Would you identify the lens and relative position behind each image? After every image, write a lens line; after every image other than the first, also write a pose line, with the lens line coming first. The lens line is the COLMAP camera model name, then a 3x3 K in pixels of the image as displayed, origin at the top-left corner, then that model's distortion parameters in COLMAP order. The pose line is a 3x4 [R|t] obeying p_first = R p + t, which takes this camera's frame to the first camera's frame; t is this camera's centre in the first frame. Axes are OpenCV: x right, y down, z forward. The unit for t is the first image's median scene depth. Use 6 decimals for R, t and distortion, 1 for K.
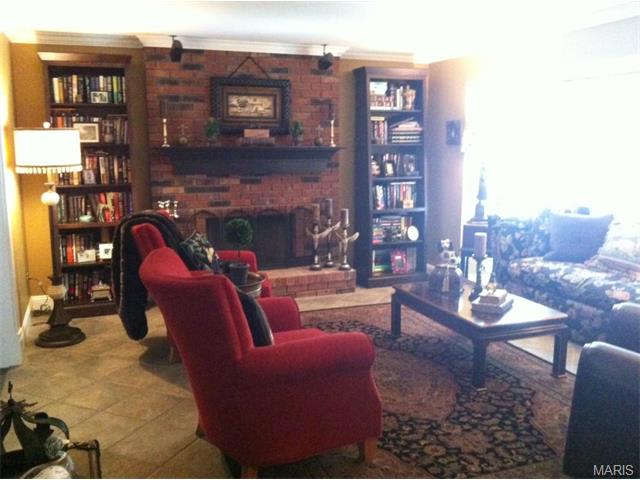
lens RADIAL K [[598.9, 0, 320.0], [0, 598.9, 240.0], [0, 0, 1]] dist [0.102488, -0.253596]
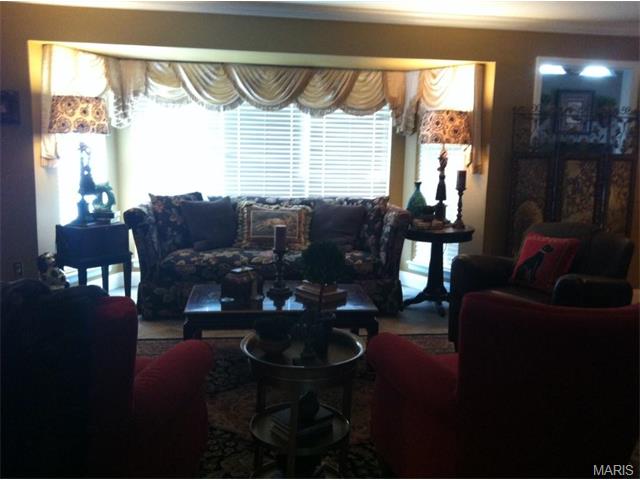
lens RADIAL K [[598.9, 0, 320.0], [0, 598.9, 240.0], [0, 0, 1]] dist [0.102488, -0.253596]
pose [[0.222966, -0.150333, 0.963165, -0.480572], [0.123375, 0.984444, 0.125094, -0.076515], [-0.966987, 0.090939, 0.238045, 0.564856]]
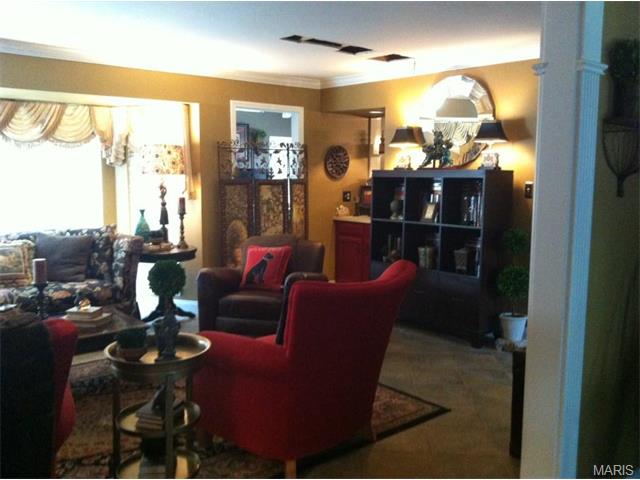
lens RADIAL K [[598.9, 0, 320.0], [0, 598.9, 240.0], [0, 0, 1]] dist [0.102488, -0.253596]
pose [[-0.344435, -0.105683, 0.932843, -0.636903], [0.141535, 0.976441, 0.162881, -0.113143], [-0.928080, 0.188132, -0.321363, 0.741809]]
